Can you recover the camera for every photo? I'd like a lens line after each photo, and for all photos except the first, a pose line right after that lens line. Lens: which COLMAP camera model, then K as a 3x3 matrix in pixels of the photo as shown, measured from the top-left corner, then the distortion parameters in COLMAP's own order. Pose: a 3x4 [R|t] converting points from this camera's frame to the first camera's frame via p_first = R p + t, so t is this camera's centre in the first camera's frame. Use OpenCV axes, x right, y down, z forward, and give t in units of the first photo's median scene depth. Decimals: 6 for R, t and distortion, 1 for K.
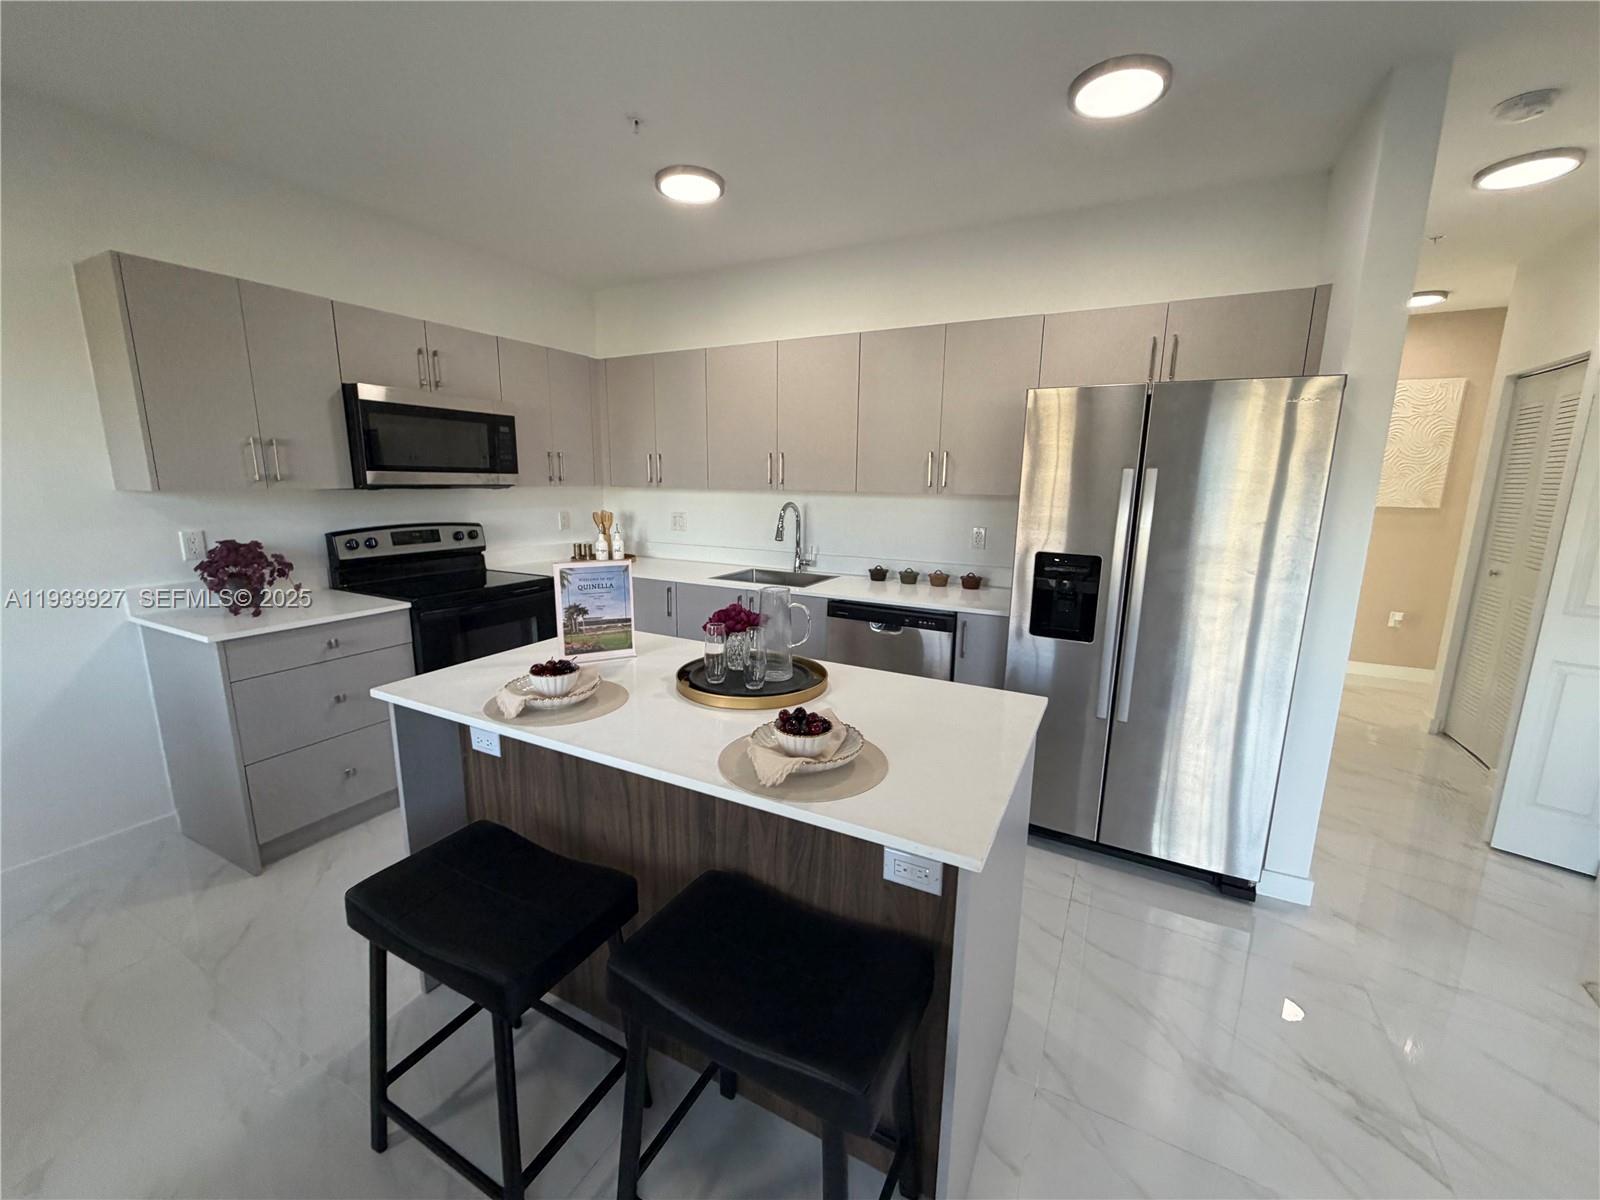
lens RADIAL K [[637.7, 0, 797.1], [0, 637.7, 596.6], [0, 0, 1]] dist [0.000175, -0.000186]
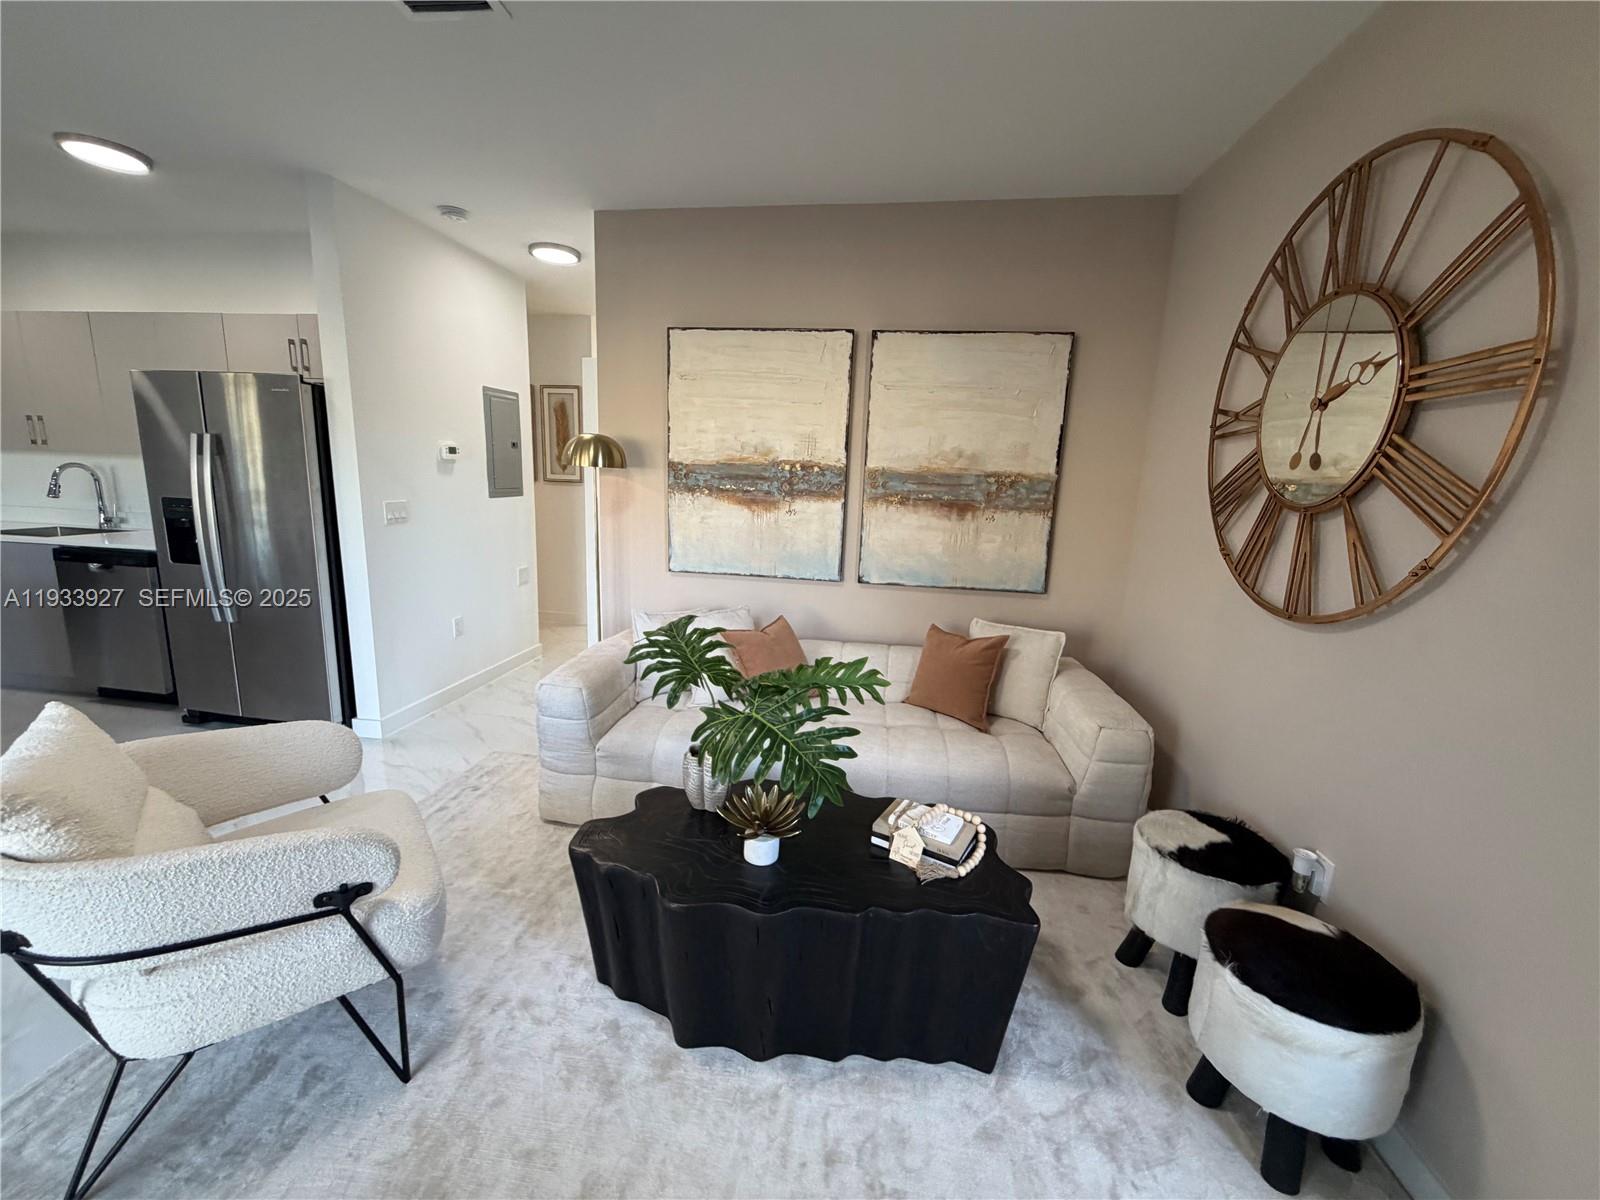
lens RADIAL K [[637.7, 0, 797.1], [0, 637.7, 596.6], [0, 0, 1]] dist [0.000175, -0.000186]
pose [[0.938183, -0.041336, 0.343662, 0.894688], [0.035534, 0.999100, 0.023167, 0.115313], [-0.344310, -0.009523, 0.938808, -0.522911]]
